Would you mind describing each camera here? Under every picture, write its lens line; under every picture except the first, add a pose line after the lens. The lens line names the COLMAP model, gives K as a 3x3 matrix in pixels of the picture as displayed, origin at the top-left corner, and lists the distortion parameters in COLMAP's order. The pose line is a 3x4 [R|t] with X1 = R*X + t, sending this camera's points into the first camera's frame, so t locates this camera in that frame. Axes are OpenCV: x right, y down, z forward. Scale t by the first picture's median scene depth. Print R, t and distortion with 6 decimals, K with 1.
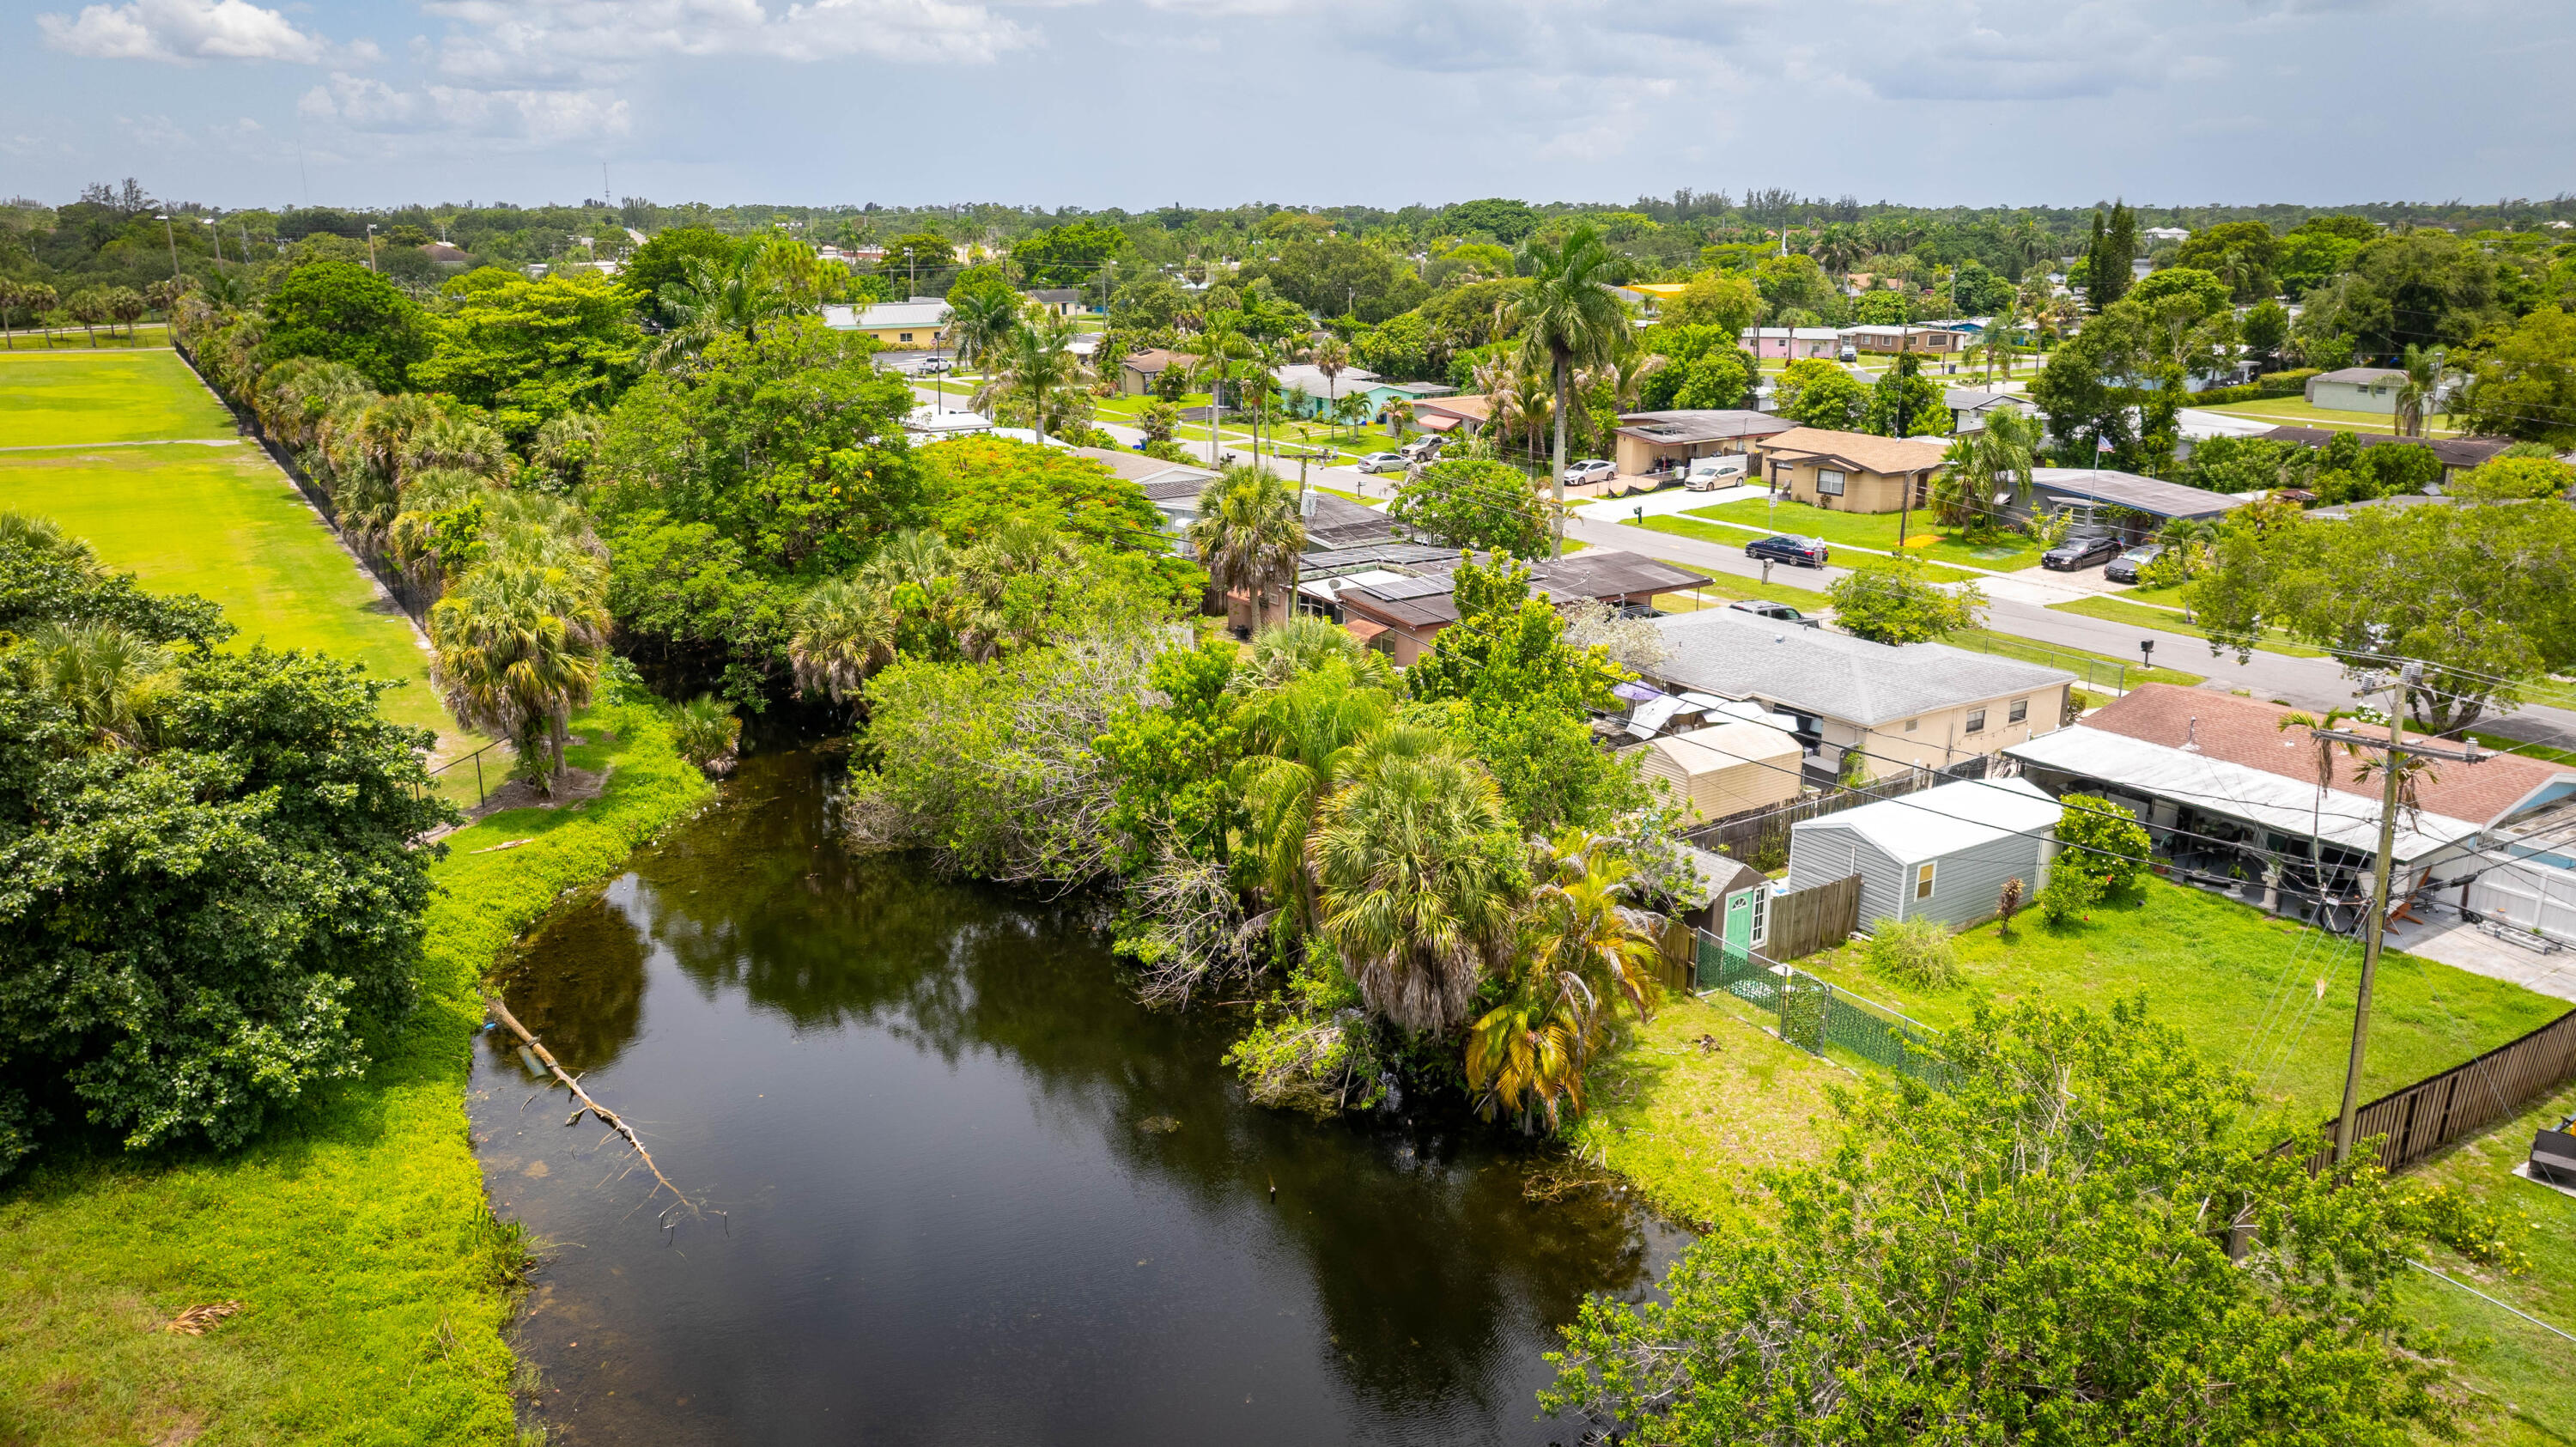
lens RADIAL K [[1814.1, 0, 1280.9], [0, 1814.1, 714.4], [0, 0, 1]] dist [-0.018273, 0.023043]
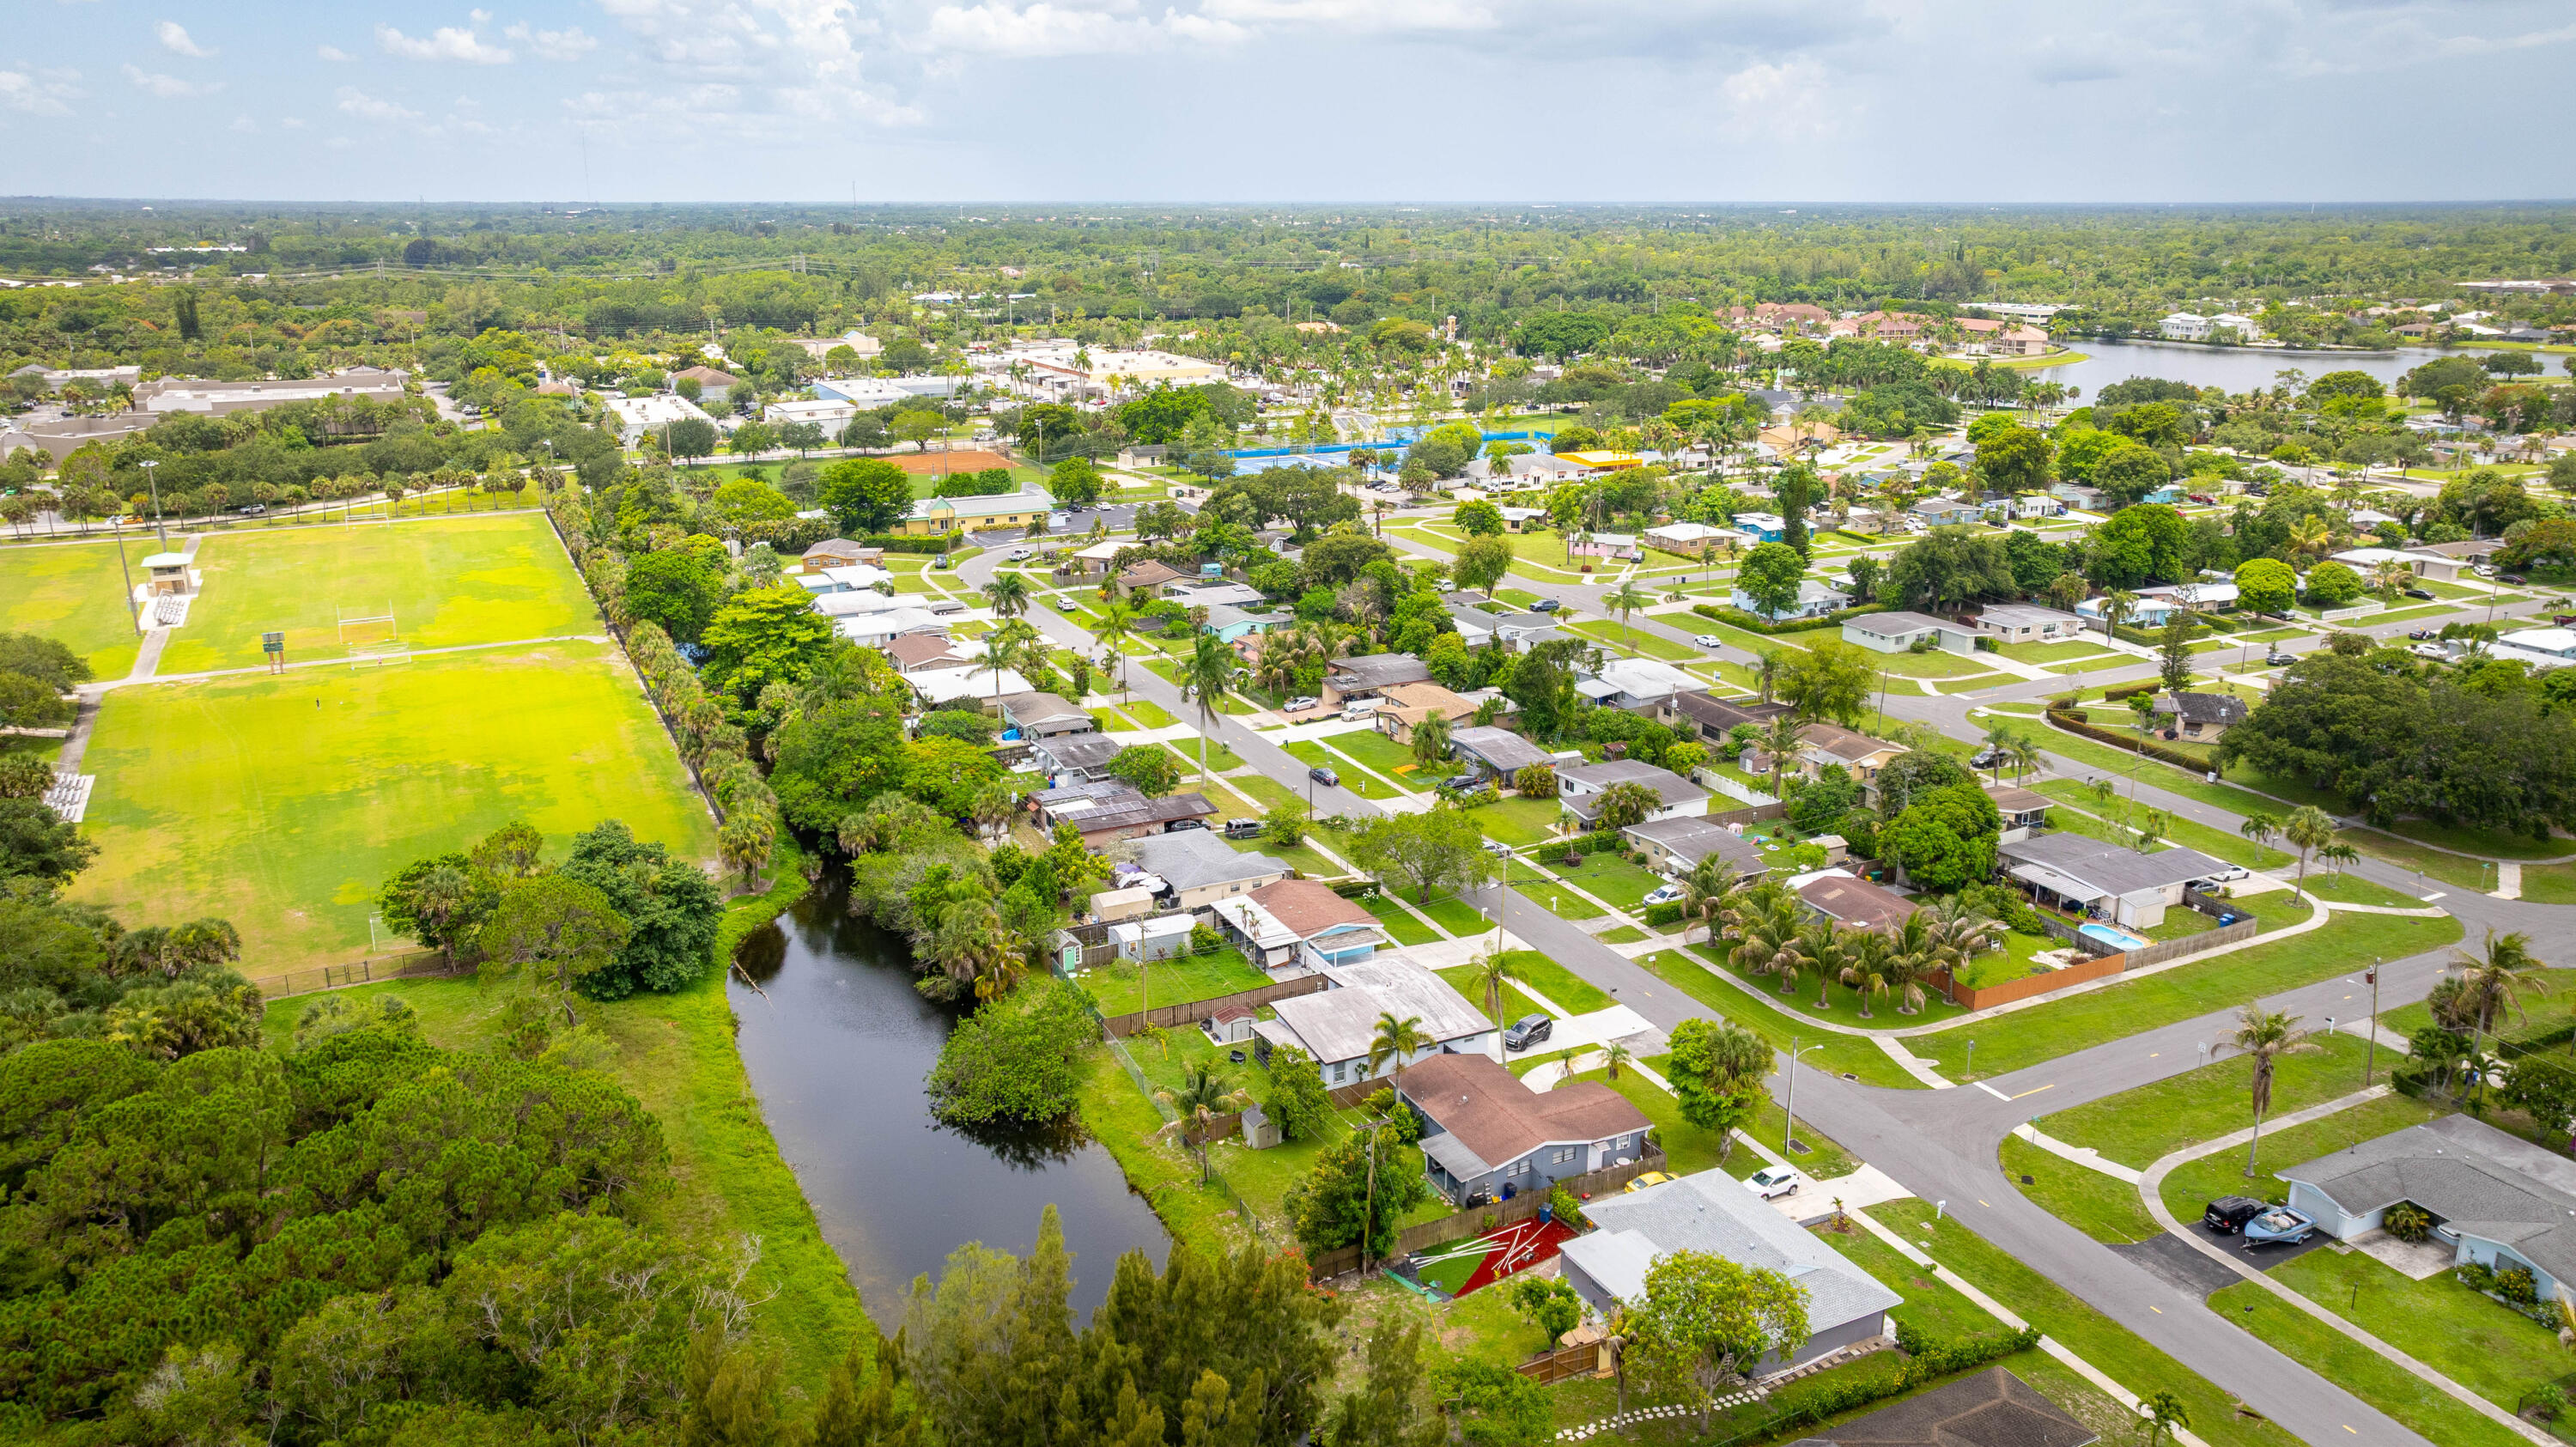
lens RADIAL K [[1814.1, 0, 1288.2], [0, 1814.1, 721.9], [0, 0, 1]] dist [-0.018273, 0.023043]
pose [[0.992493, 0.037076, -0.116547, 0.833629], [-0.035250, 0.999222, 0.017691, -0.326650], [0.117112, -0.013450, 0.993028, -1.916046]]
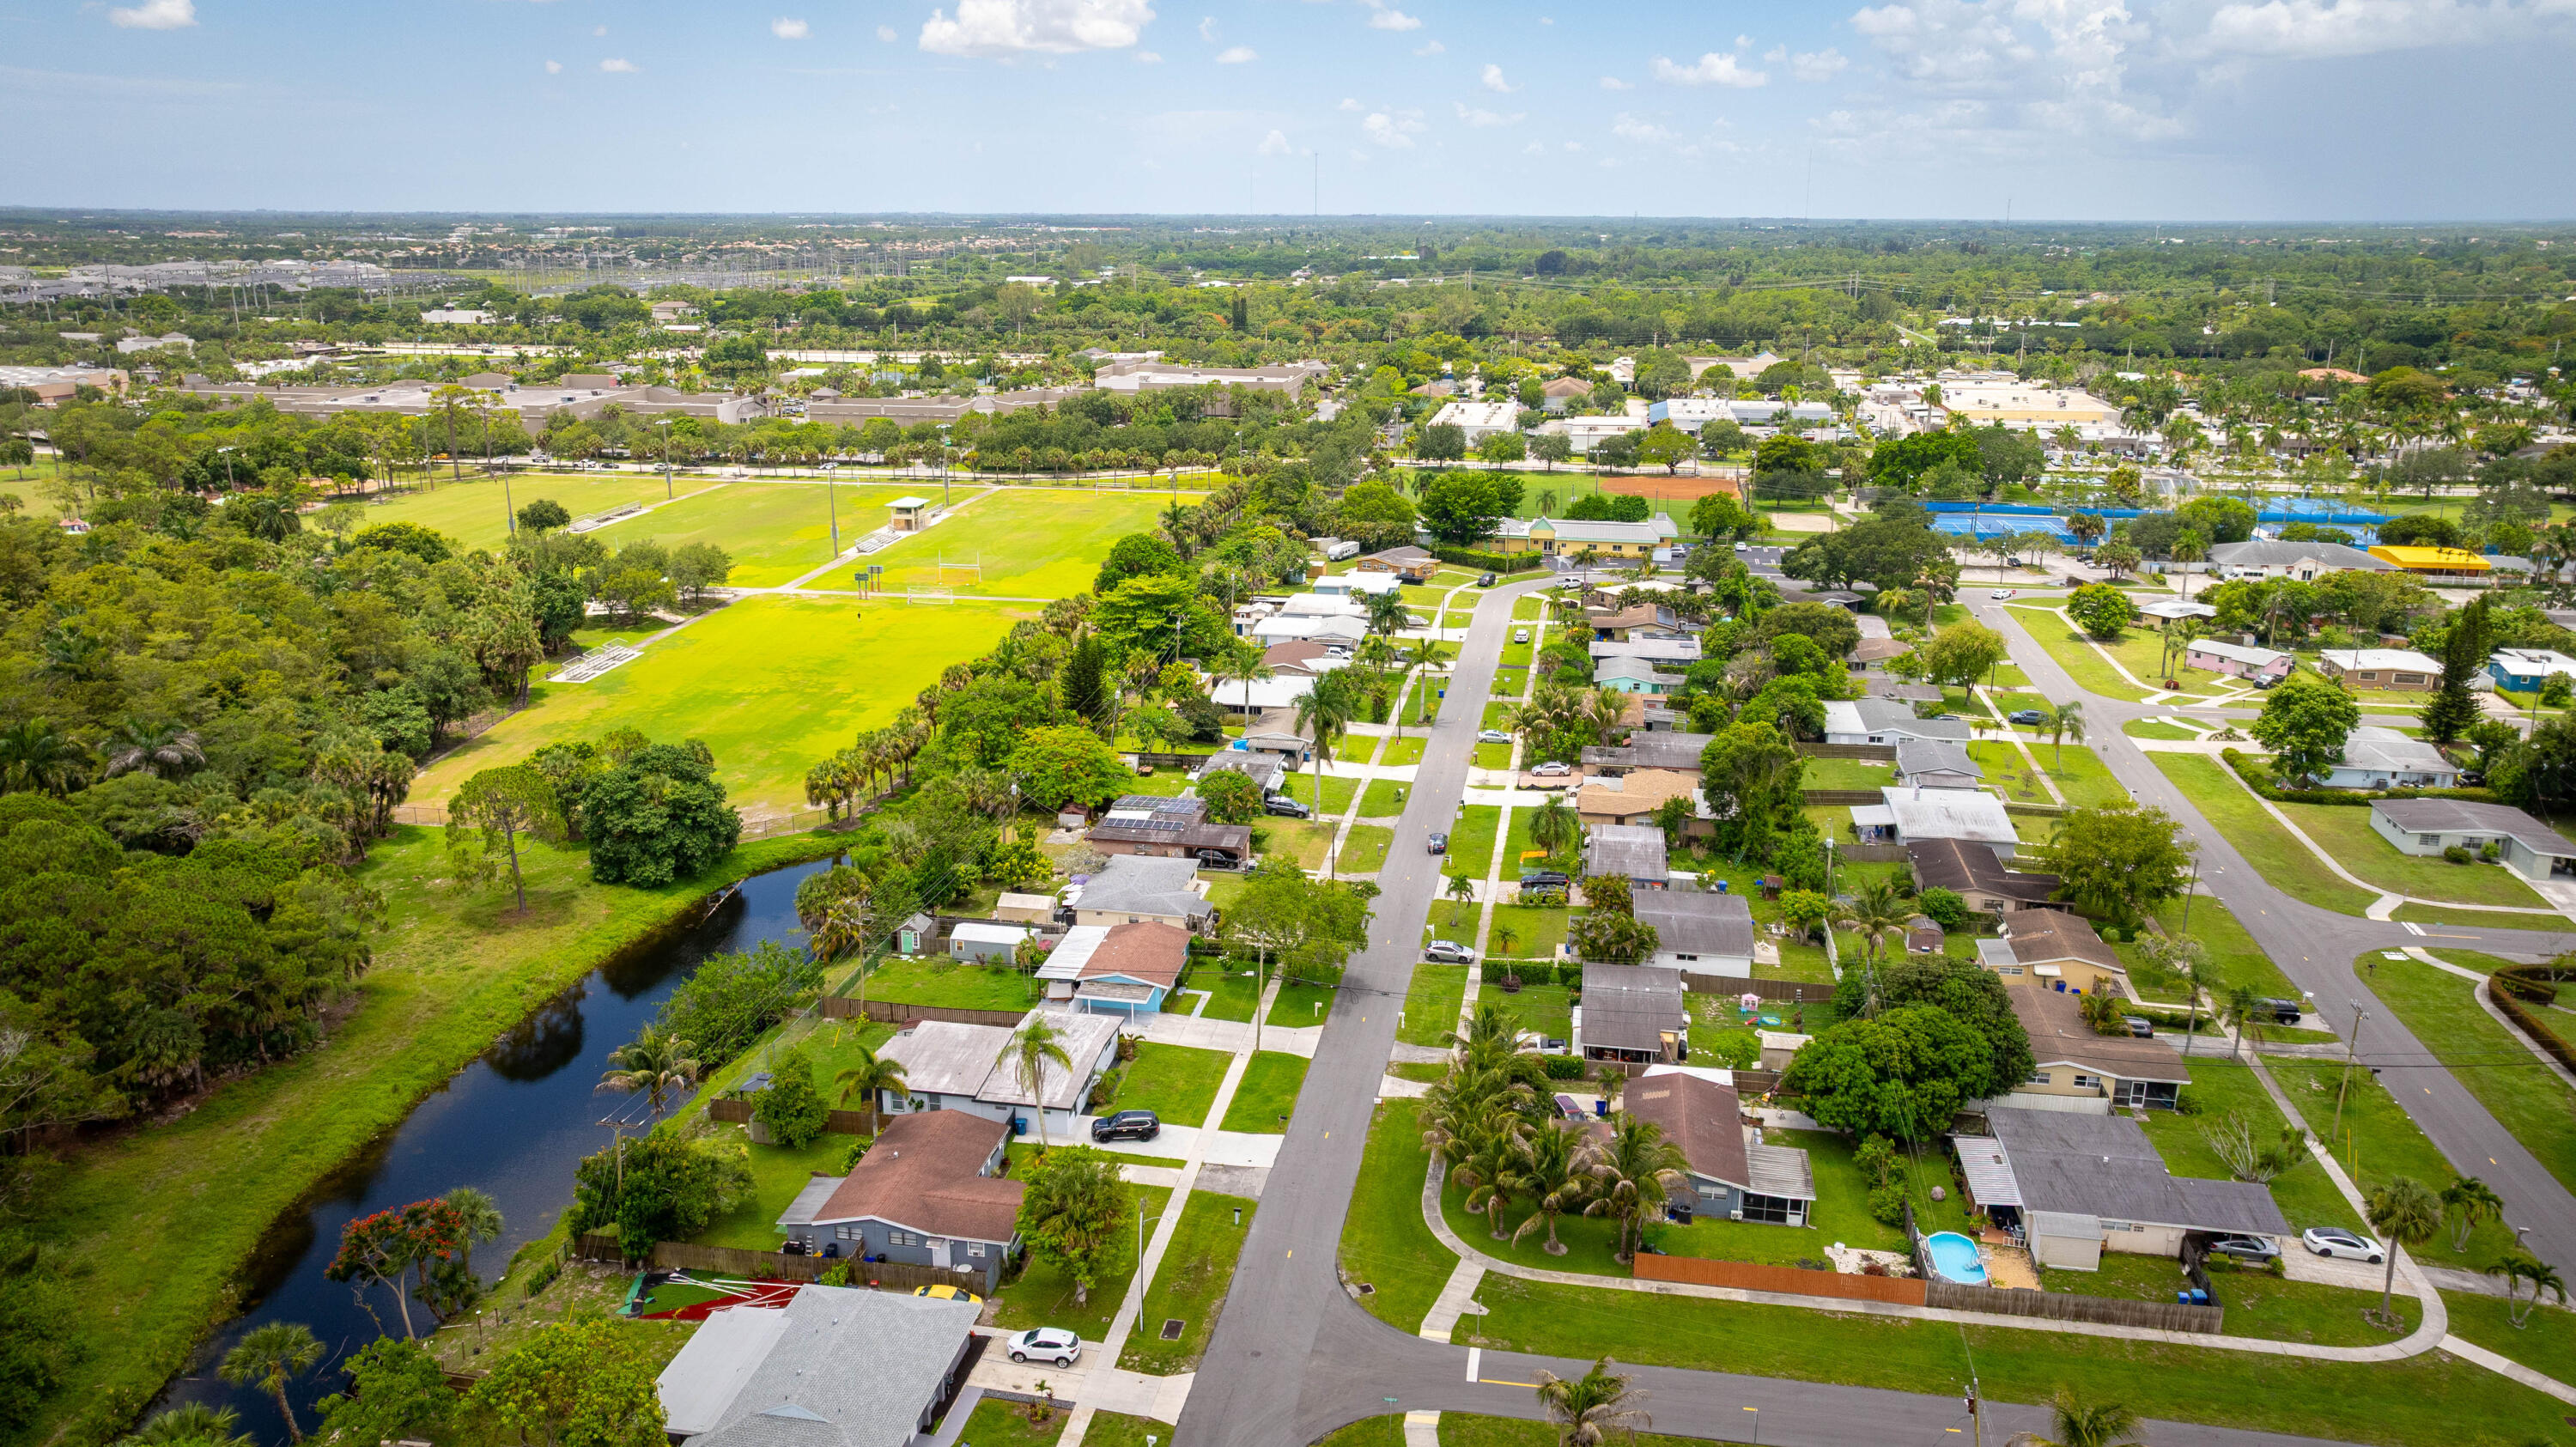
lens RADIAL K [[1814.1, 0, 1278.2], [0, 1814.1, 735.6], [0, 0, 1]] dist [-0.018273, 0.023043]
pose [[0.720957, 0.196511, -0.664533, 2.468464], [-0.186642, 0.978578, 0.086888, -0.586641], [0.667372, 0.061387, 0.742190, -0.987168]]
